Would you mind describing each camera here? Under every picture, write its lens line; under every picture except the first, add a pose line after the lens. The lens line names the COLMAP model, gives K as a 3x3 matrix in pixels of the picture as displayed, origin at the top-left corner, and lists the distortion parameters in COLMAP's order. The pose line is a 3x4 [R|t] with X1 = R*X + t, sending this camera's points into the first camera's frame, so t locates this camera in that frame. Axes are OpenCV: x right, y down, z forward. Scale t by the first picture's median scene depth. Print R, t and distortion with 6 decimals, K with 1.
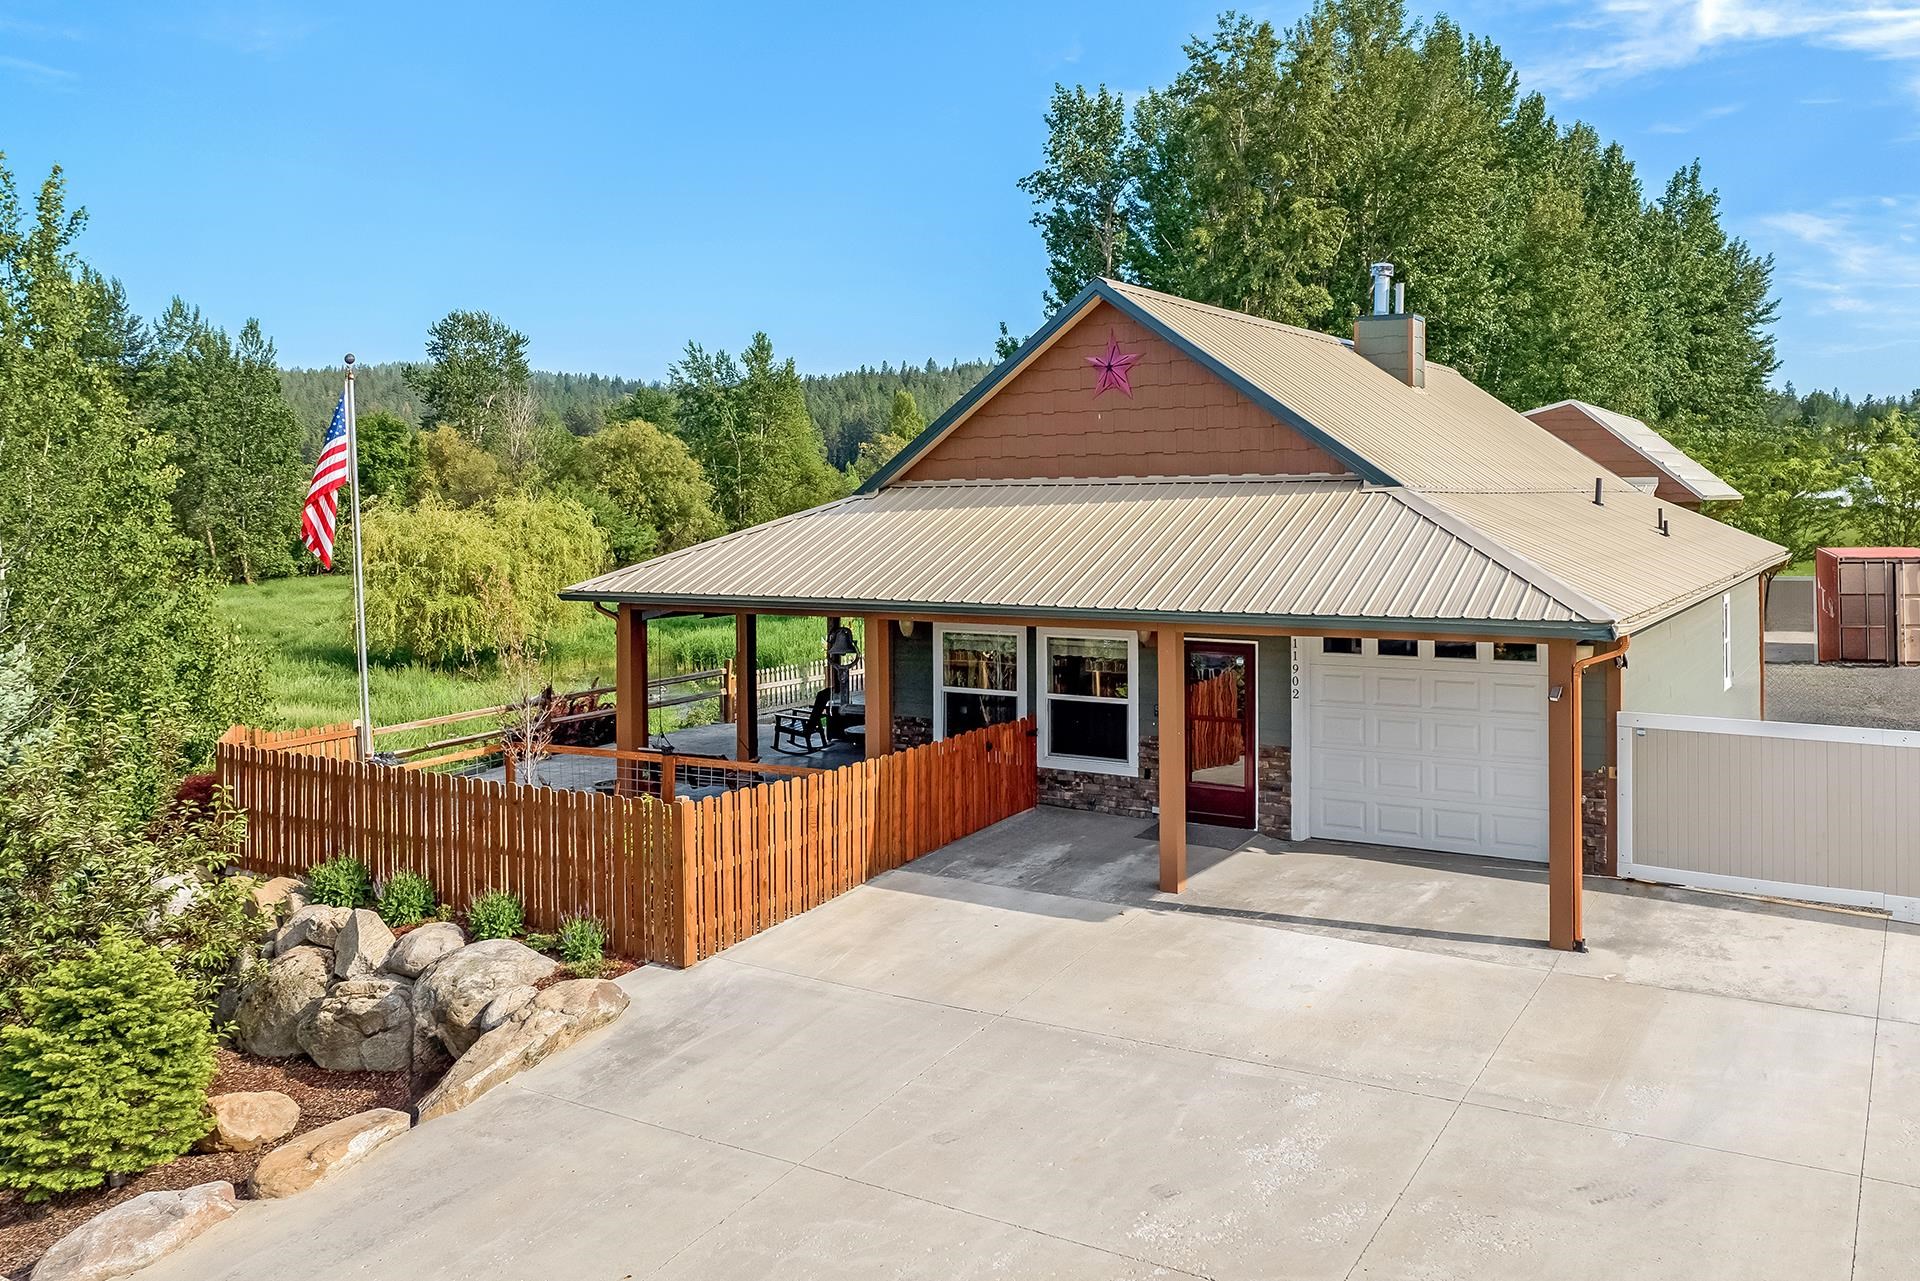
lens RADIAL K [[1518.6, 0, 970.7], [0, 1518.6, 440.9], [0, 0, 1]] dist [-0.006449, -0.013538]
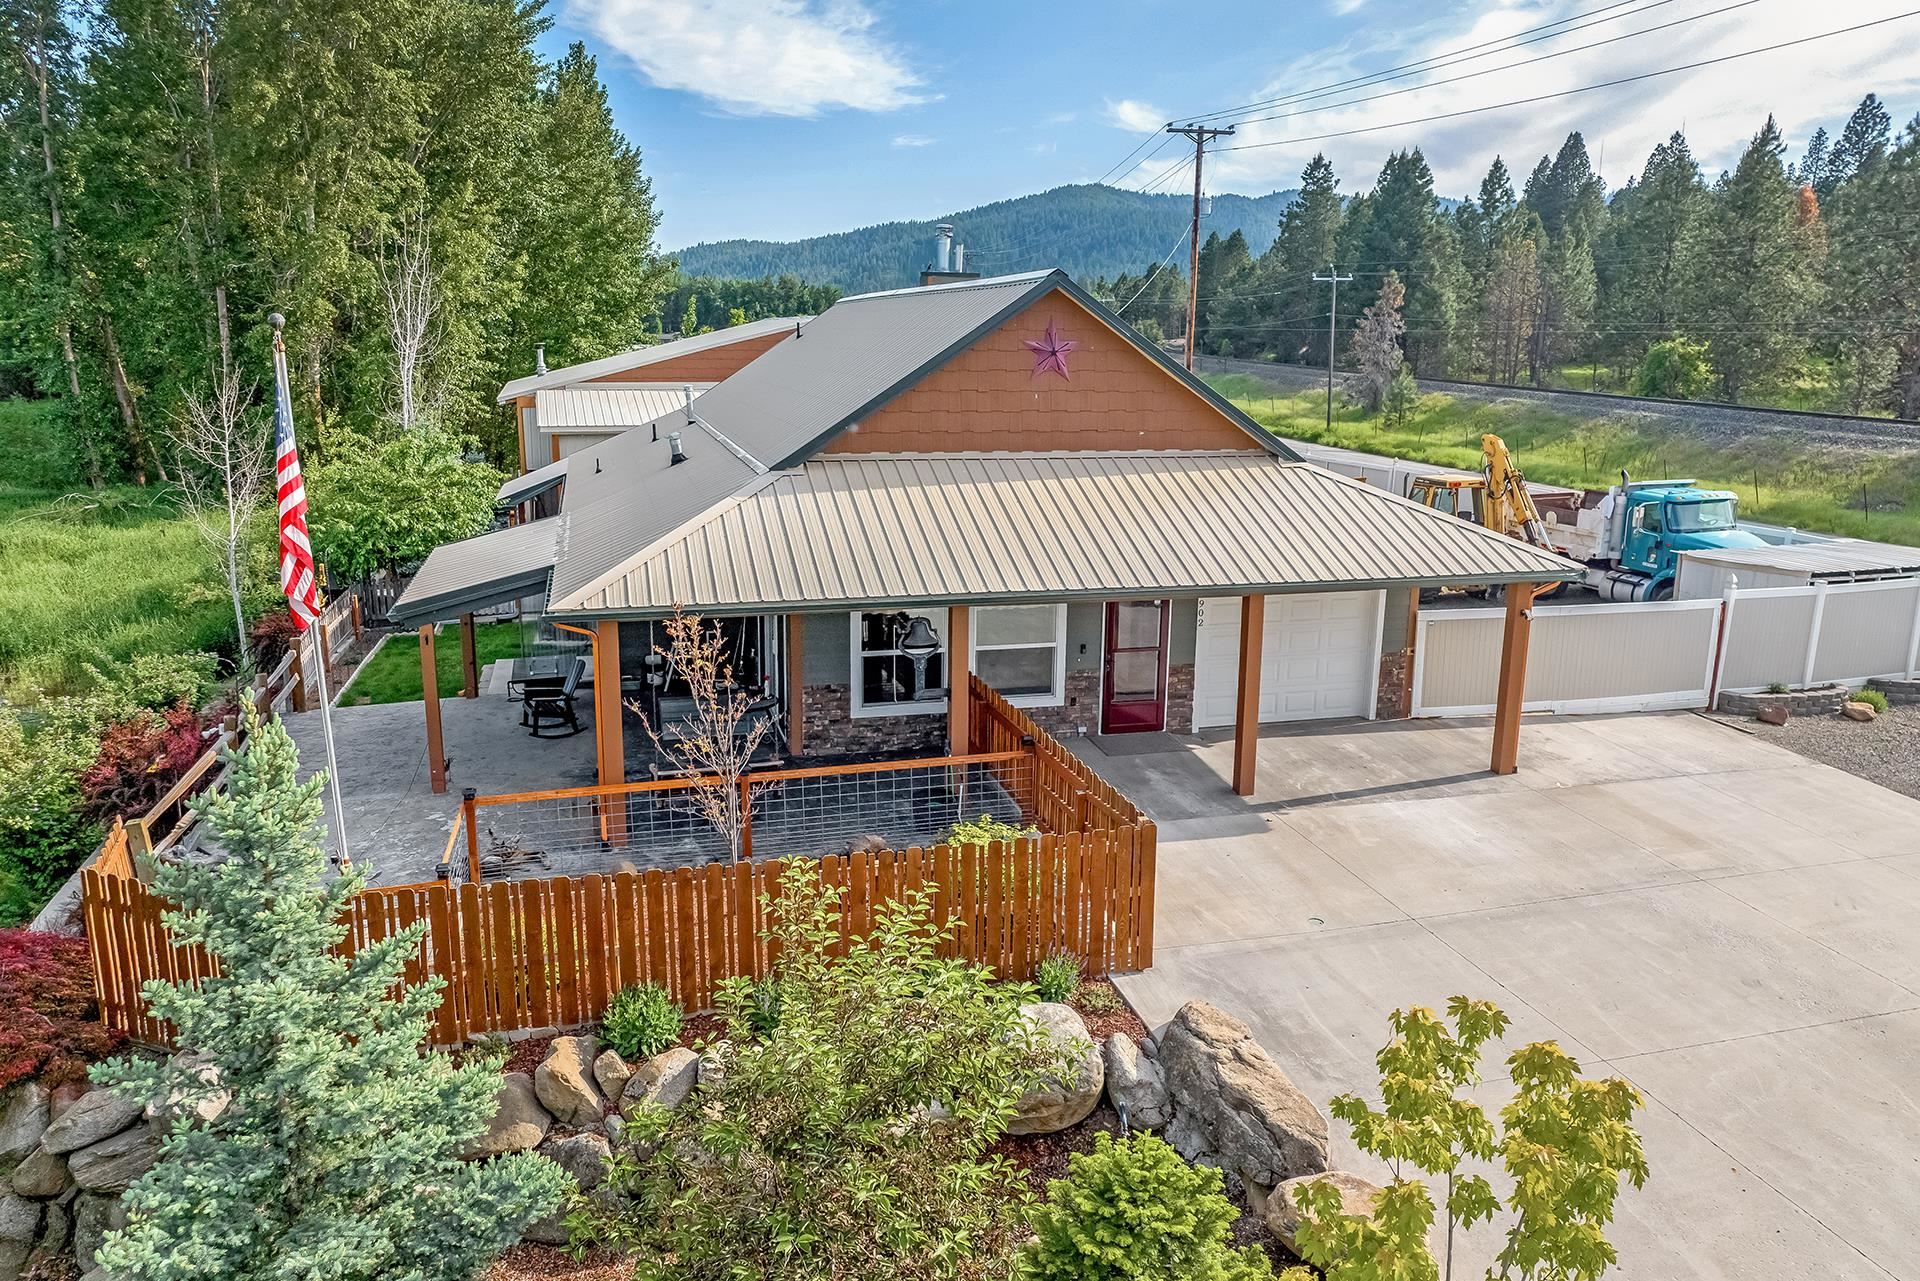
lens RADIAL K [[1374.6, 0, 960.0], [0, 1374.6, 640.5], [0, 0, 1]] dist [-0.042537, 0.009727]
pose [[0.663070, -0.137005, 0.735913, -0.816729], [-0.056839, 0.971055, 0.231995, -0.082310], [-0.746397, -0.195658, 0.636090, 0.441135]]
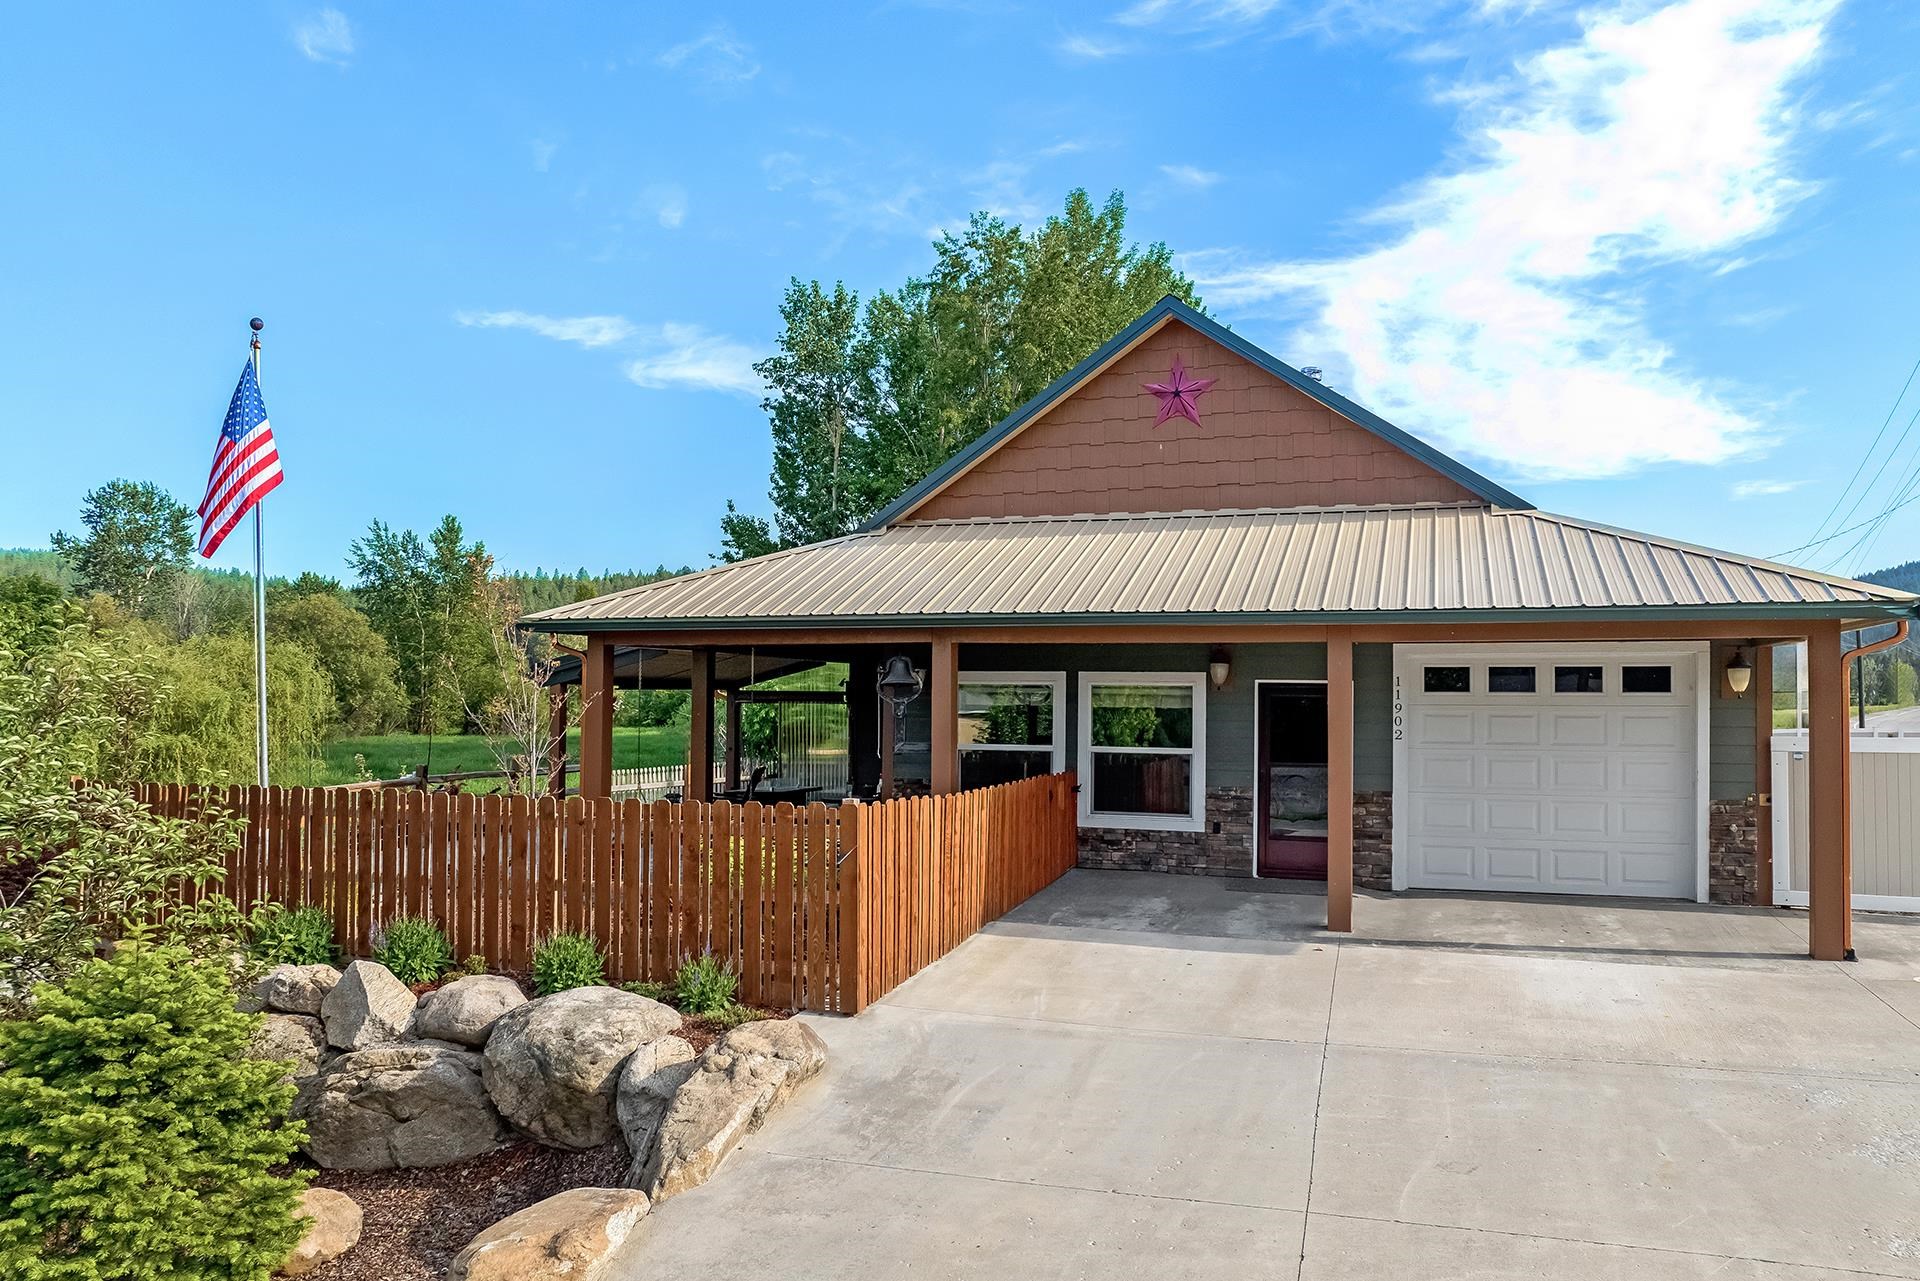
lens RADIAL K [[1374.6, 0, 960.0], [0, 1374.6, 640.5], [0, 0, 1]] dist [-0.042537, 0.009727]
pose [[0.969585, 0.044587, 0.240661, -0.266901], [-0.042494, 0.999000, -0.013879, 0.138397], [-0.241039, 0.003231, 0.970510, 0.257493]]
